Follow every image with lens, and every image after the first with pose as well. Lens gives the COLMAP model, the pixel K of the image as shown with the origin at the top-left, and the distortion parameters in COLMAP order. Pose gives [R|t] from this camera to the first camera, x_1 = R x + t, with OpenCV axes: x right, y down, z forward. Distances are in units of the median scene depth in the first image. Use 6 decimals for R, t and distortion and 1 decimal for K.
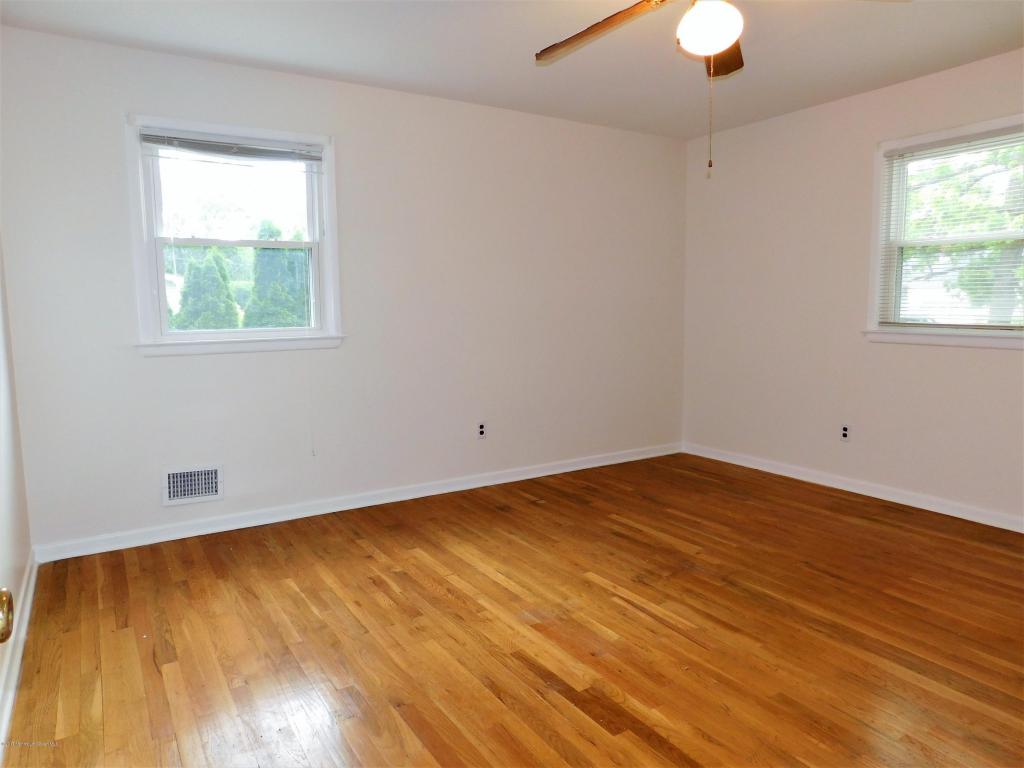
lens RADIAL K [[675.7, 0, 511.3], [0, 675.7, 379.9], [0, 0, 1]] dist [-0.067498, 0.052884]
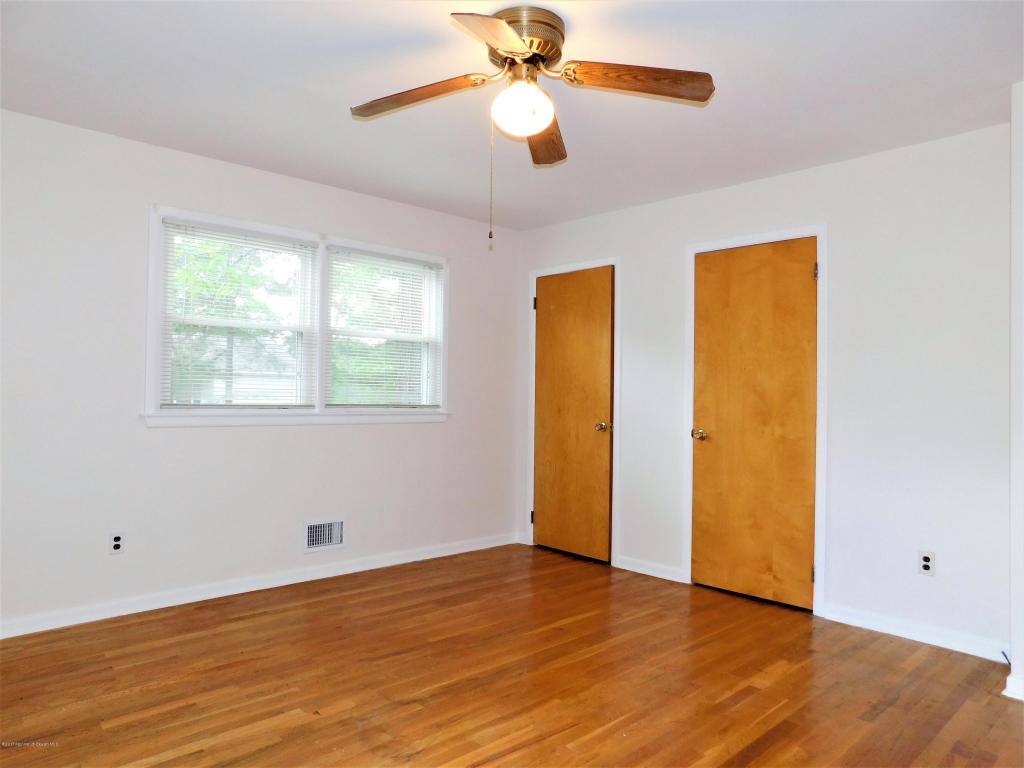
lens RADIAL K [[675.7, 0, 511.3], [0, 675.7, 379.9], [0, 0, 1]] dist [-0.067498, 0.052884]
pose [[-0.167561, 0.022417, 0.985607, -0.458748], [0.106349, 0.994319, -0.004535, -0.077333], [-0.980109, 0.104058, -0.168993, 0.810559]]
